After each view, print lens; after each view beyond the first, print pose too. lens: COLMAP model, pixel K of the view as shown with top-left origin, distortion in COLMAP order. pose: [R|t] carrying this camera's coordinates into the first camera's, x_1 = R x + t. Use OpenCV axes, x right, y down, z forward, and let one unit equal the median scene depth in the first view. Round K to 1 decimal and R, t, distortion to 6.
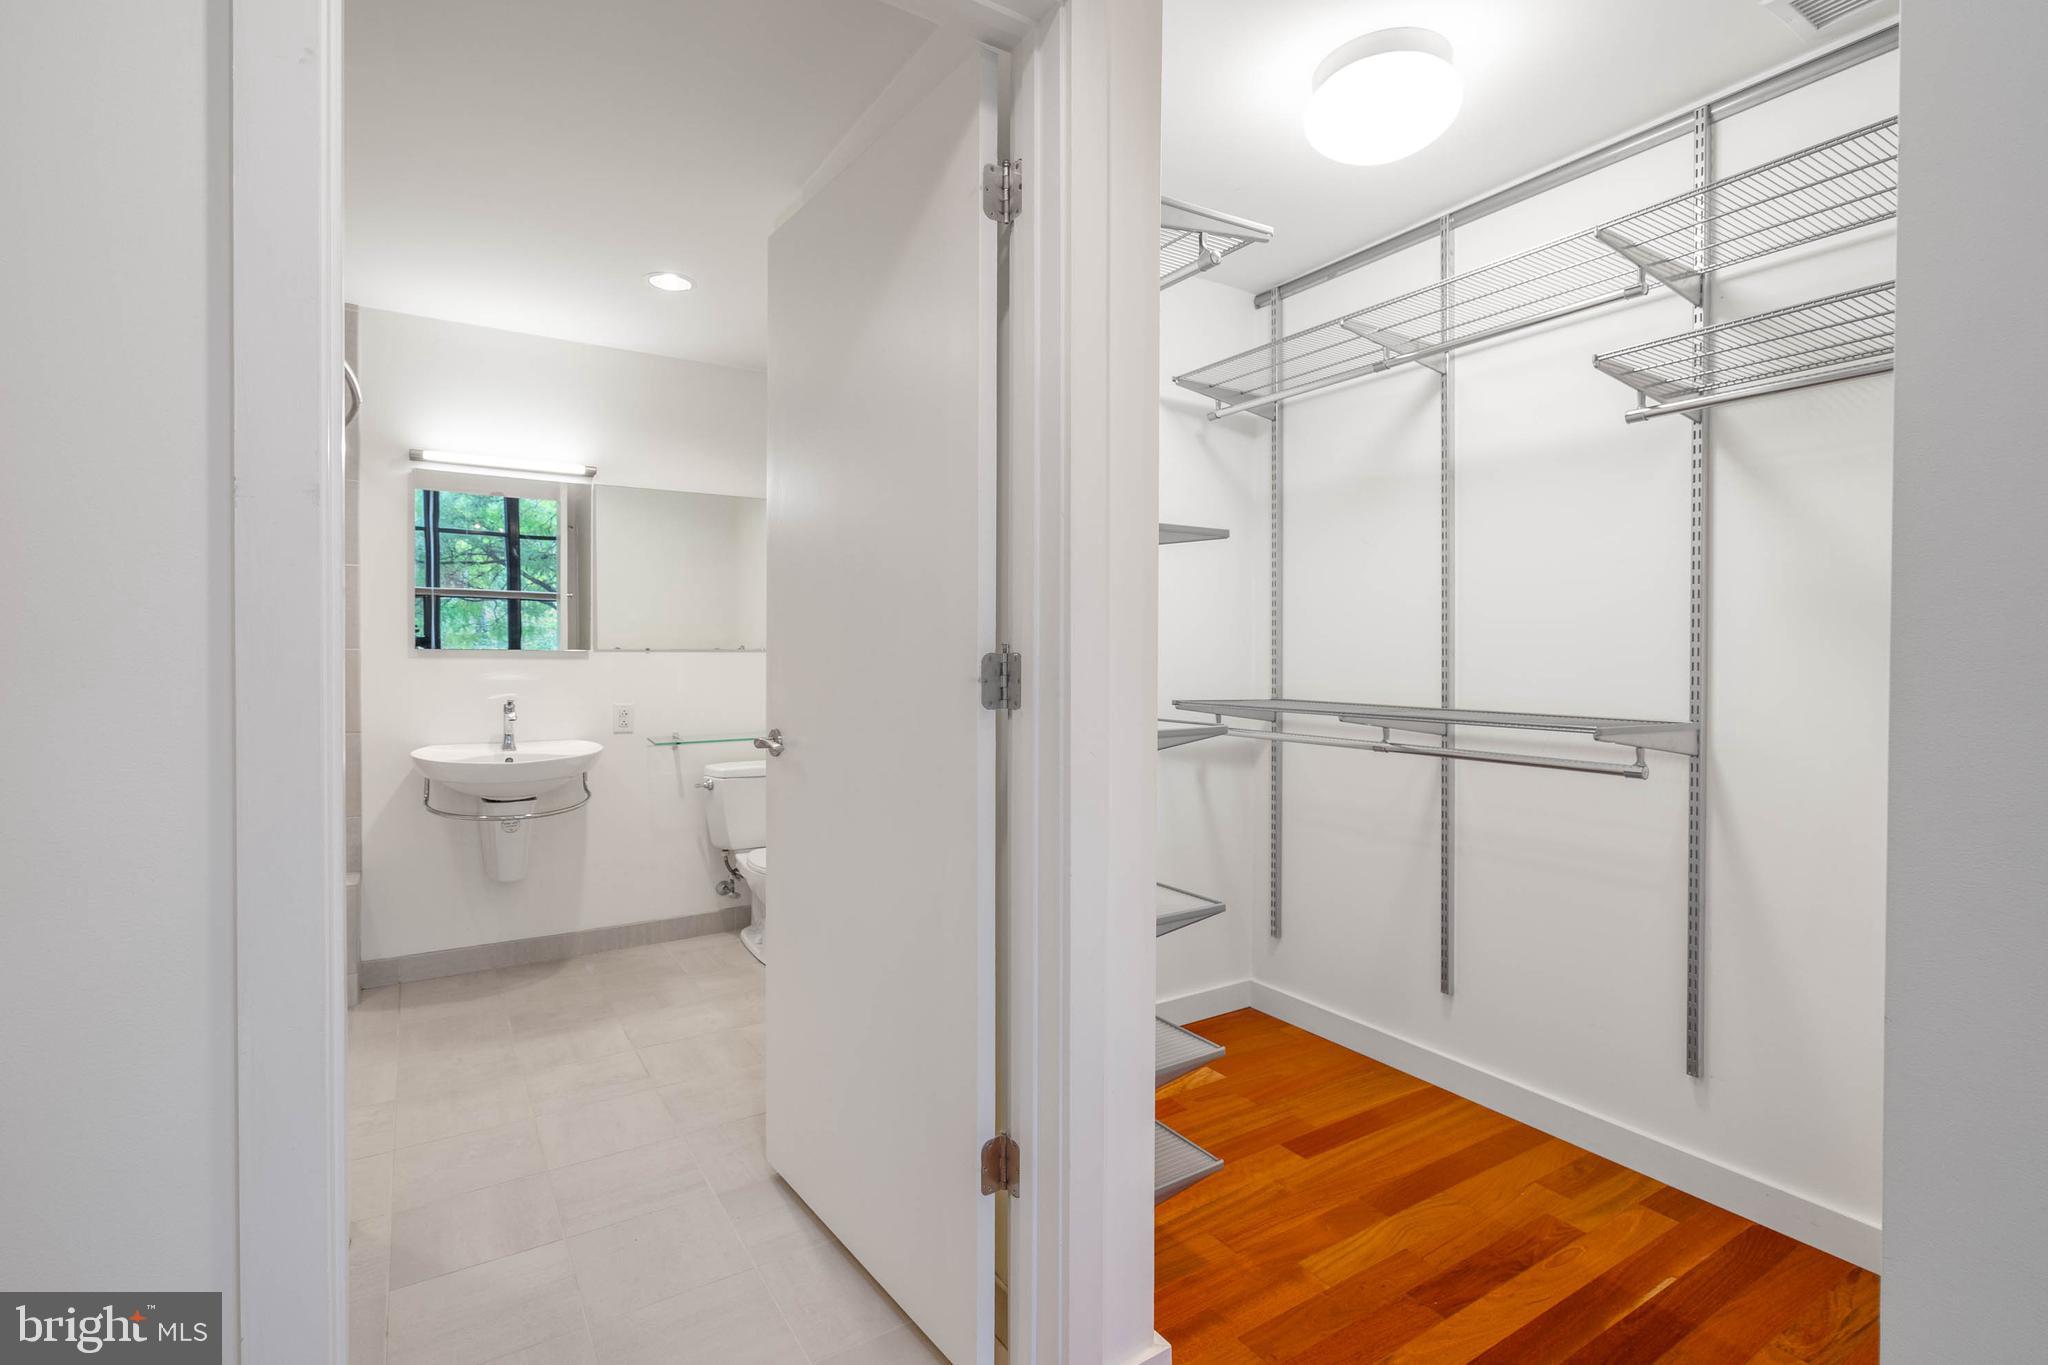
lens RADIAL K [[934.5, 0, 1030.6], [0, 934.5, 667.8], [0, 0, 1]] dist [0.003482, 0.000442]
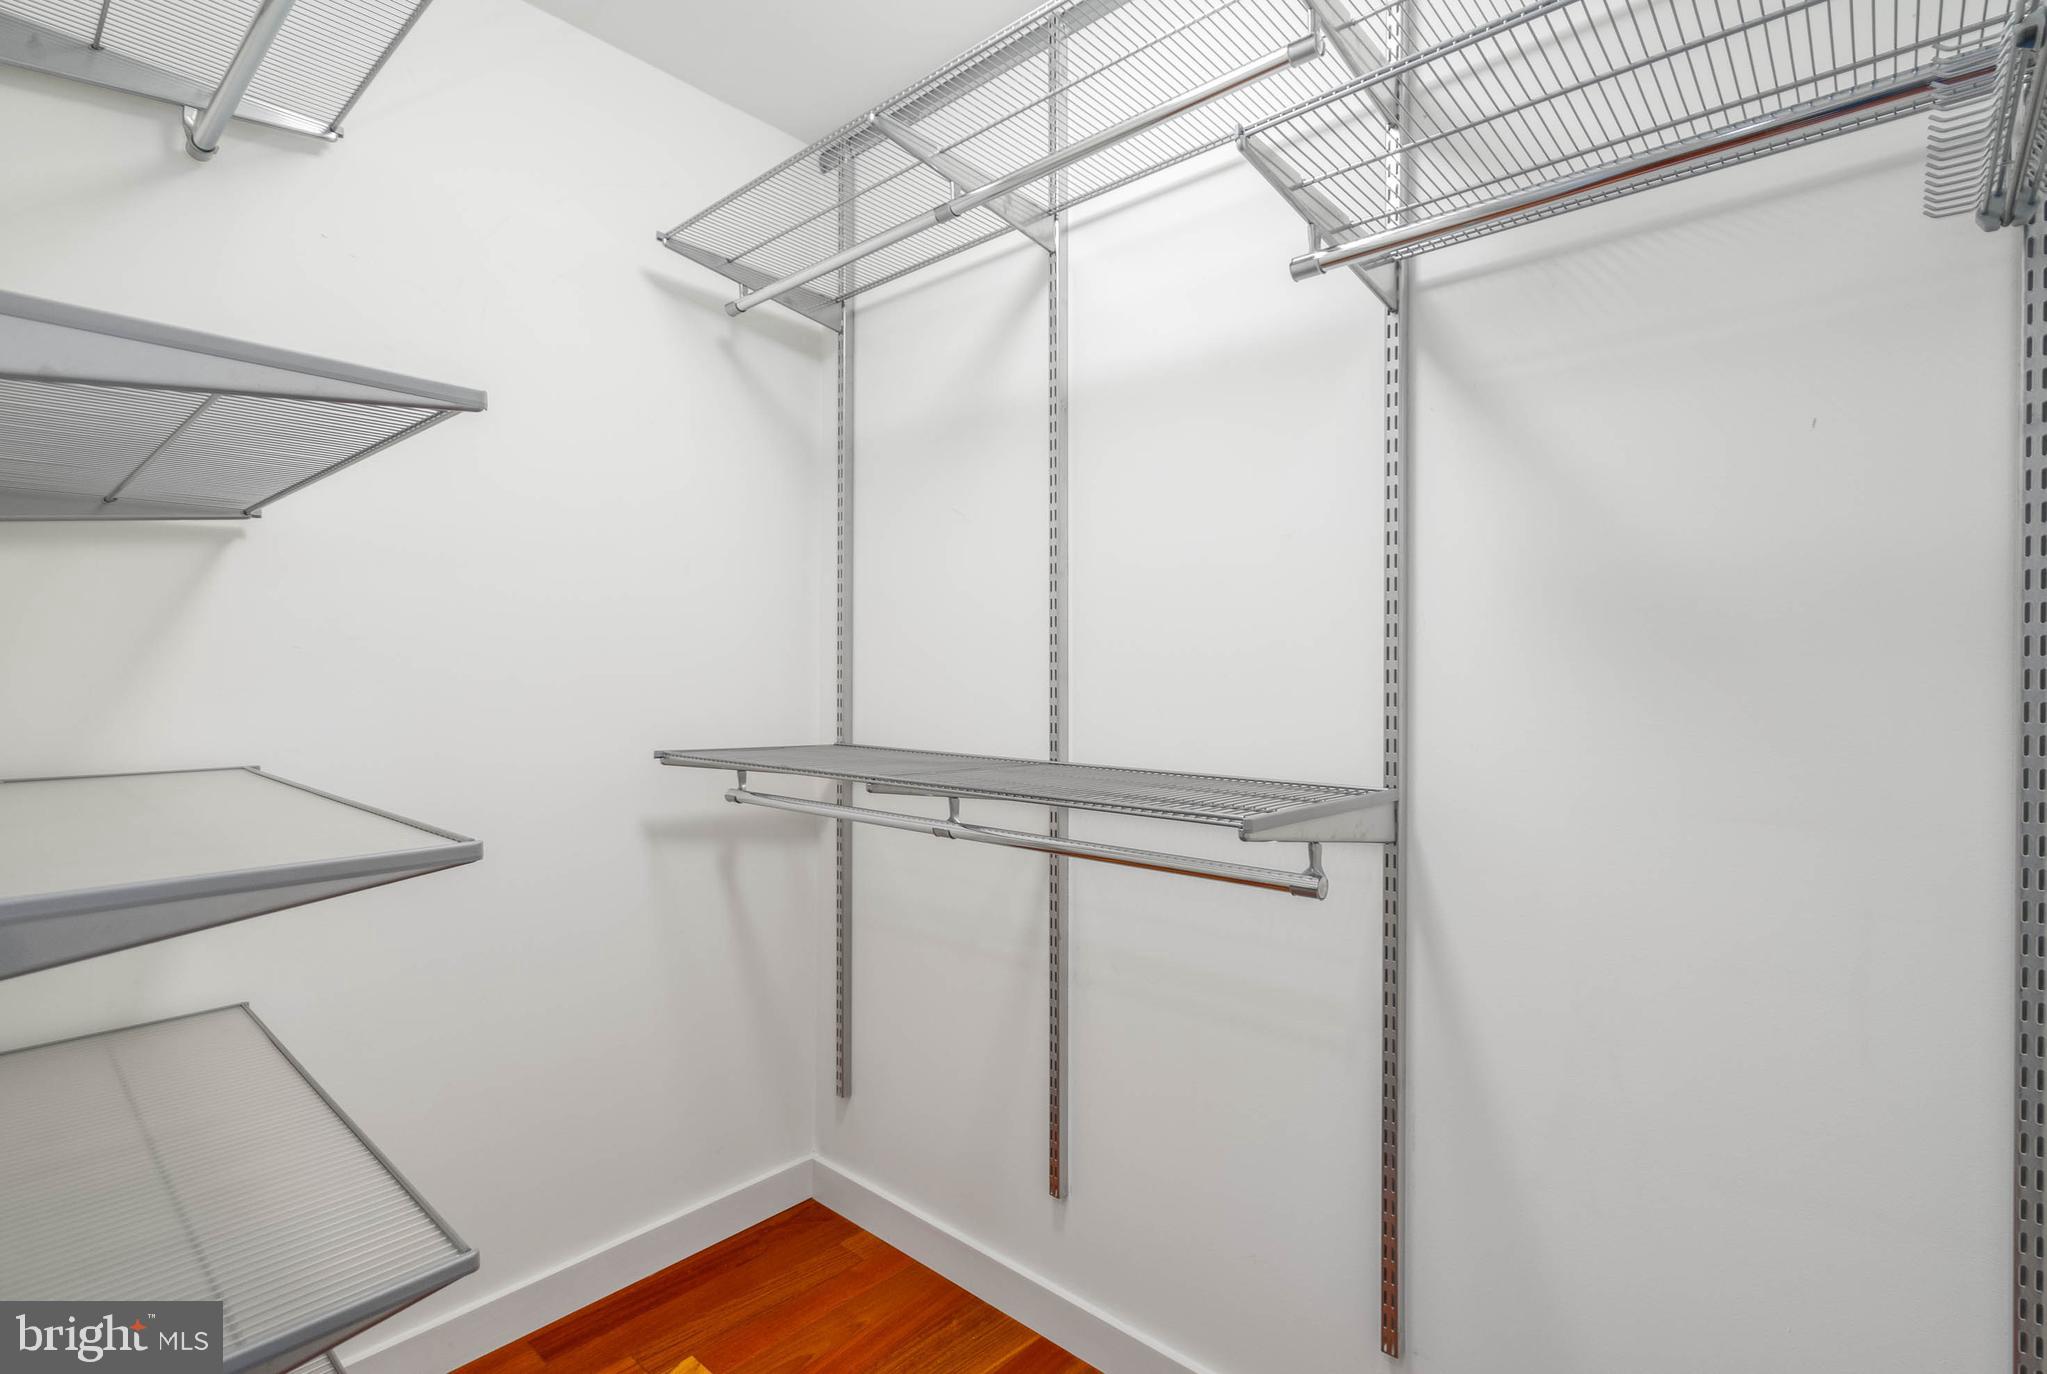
lens RADIAL K [[945.8, 0, 1023.5], [0, 945.8, 687.0], [0, 0, 1]] dist [-0.002775, 0.000101]
pose [[0.961975, -0.001242, 0.273136, 0.240844], [0.002046, 0.999994, -0.002658, -0.007000], [-0.273131, 0.003116, 0.961972, 0.367601]]
